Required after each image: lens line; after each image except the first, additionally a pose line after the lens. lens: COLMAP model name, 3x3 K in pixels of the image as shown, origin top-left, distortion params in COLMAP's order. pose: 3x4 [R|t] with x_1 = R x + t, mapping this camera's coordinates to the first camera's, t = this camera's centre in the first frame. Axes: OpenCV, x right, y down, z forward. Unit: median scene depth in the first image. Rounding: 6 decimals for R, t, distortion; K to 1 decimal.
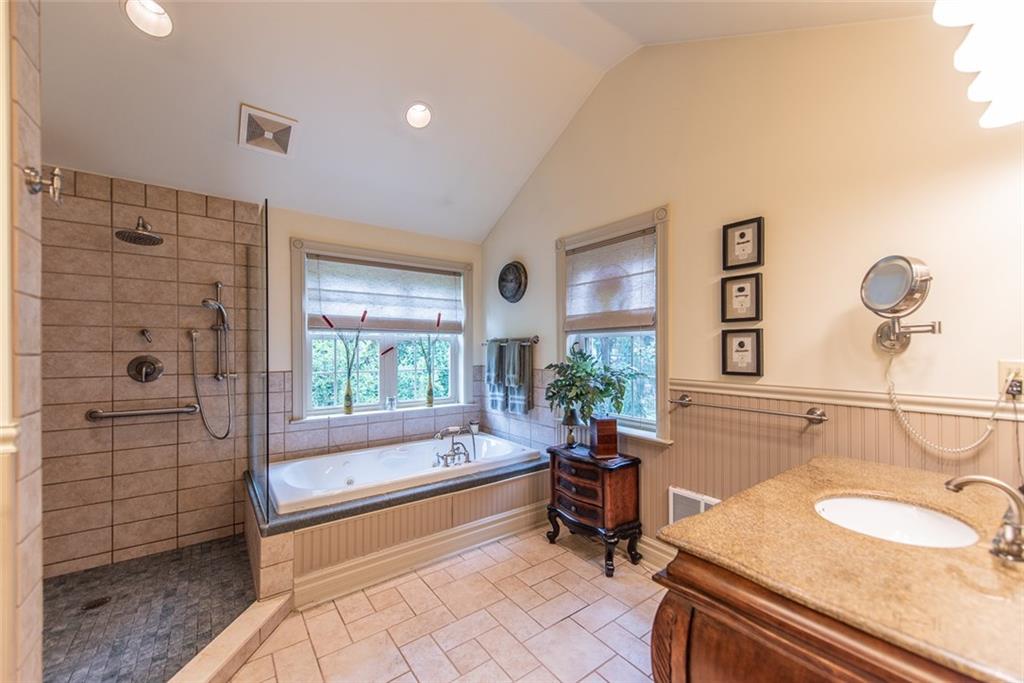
lens RADIAL K [[419.3, 0, 509.5], [0, 419.3, 331.4], [0, 0, 1]] dist [0.000099, -0.000057]
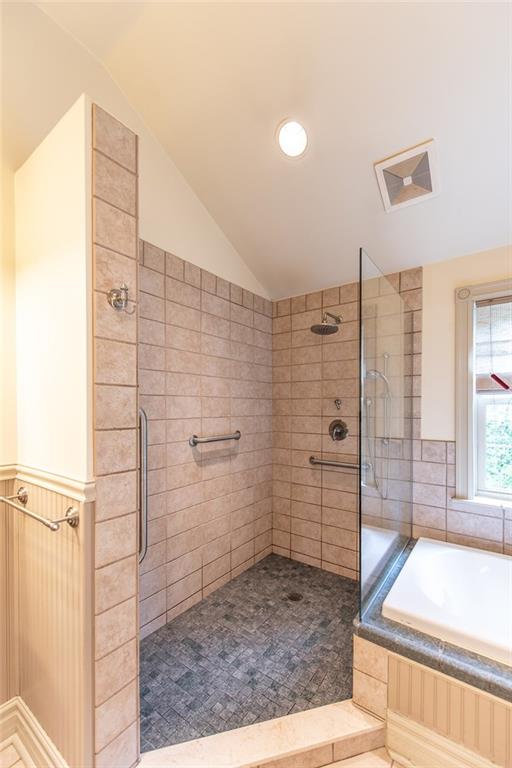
lens RADIAL K [[318.4, 0, 255.6], [0, 318.4, 411.6], [0, 0, 1]] dist [0.028997, -0.014573]
pose [[0.305442, 0.010709, -0.952150, -0.006655], [0.043370, 0.998743, 0.025146, -0.003466], [0.951223, -0.048975, 0.304593, 0.454150]]
